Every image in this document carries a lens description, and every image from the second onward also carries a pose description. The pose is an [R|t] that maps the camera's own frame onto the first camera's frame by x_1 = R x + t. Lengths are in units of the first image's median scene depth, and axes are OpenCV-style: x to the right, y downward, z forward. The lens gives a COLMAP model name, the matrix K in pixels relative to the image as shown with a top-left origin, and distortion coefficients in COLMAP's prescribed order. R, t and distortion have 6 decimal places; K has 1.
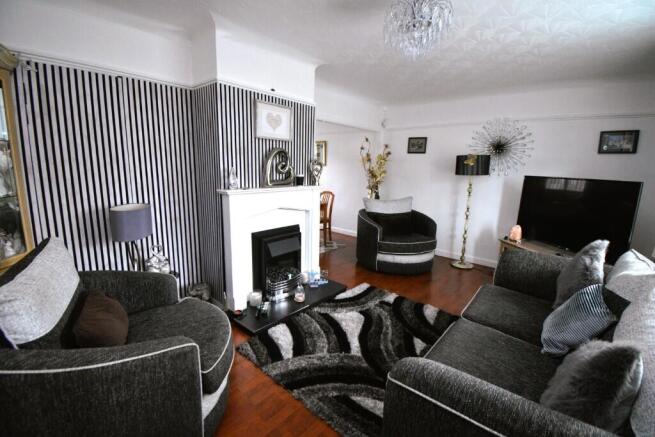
lens RADIAL K [[287.1, 0, 323.8], [0, 287.1, 220.6], [0, 0, 1]] dist [0.017794, -0.024374]
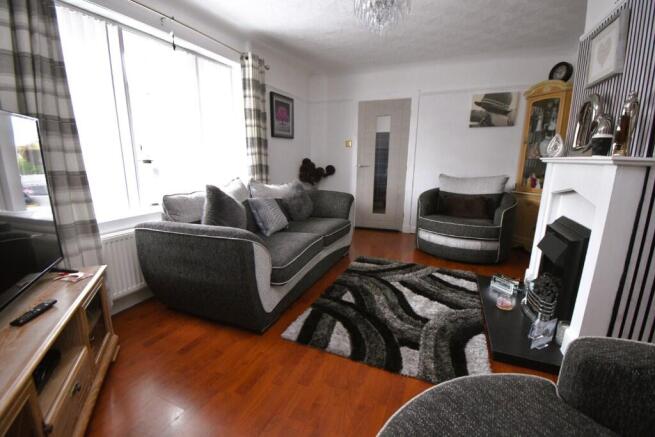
lens RADIAL K [[287.1, 0, 323.8], [0, 287.1, 220.6], [0, 0, 1]] dist [0.017794, -0.024374]
pose [[-0.951282, 0.030785, -0.306782, 0.604490], [-0.090408, 0.923416, 0.373001, -0.174039], [0.294770, 0.382565, -0.875645, 1.474805]]
